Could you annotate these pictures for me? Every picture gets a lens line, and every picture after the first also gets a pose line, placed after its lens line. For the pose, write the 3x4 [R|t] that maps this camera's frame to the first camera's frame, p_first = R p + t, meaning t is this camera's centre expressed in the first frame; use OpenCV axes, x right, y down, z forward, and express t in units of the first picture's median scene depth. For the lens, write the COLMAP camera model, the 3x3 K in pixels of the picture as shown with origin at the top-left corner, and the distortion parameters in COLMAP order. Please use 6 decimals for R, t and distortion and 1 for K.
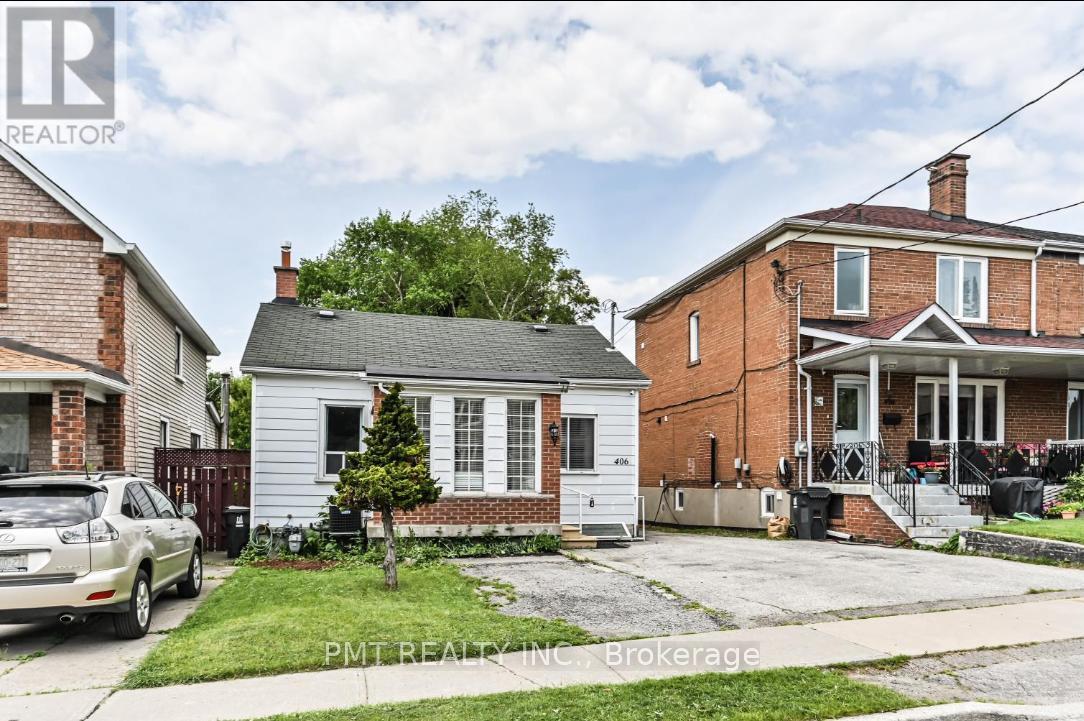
lens RADIAL K [[795.0, 0, 542.0], [0, 795.0, 360.5], [0, 0, 1]] dist [-0.001631, -0.002131]
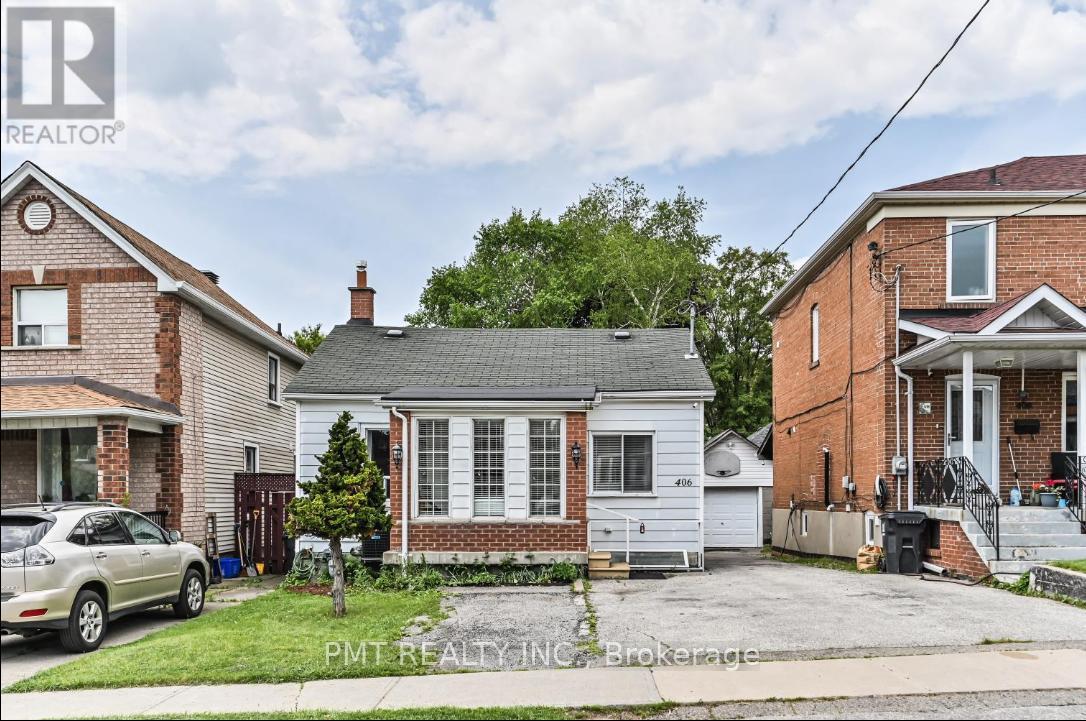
lens RADIAL K [[903.2, 0, 543.0], [0, 903.2, 360.5], [0, 0, 1]] dist [-0.001708, 0.000713]
pose [[0.962537, -0.045438, -0.267318, 0.263041], [0.045484, 0.998947, -0.006022, -0.013317], [0.267310, -0.006363, 0.963590, -0.027185]]
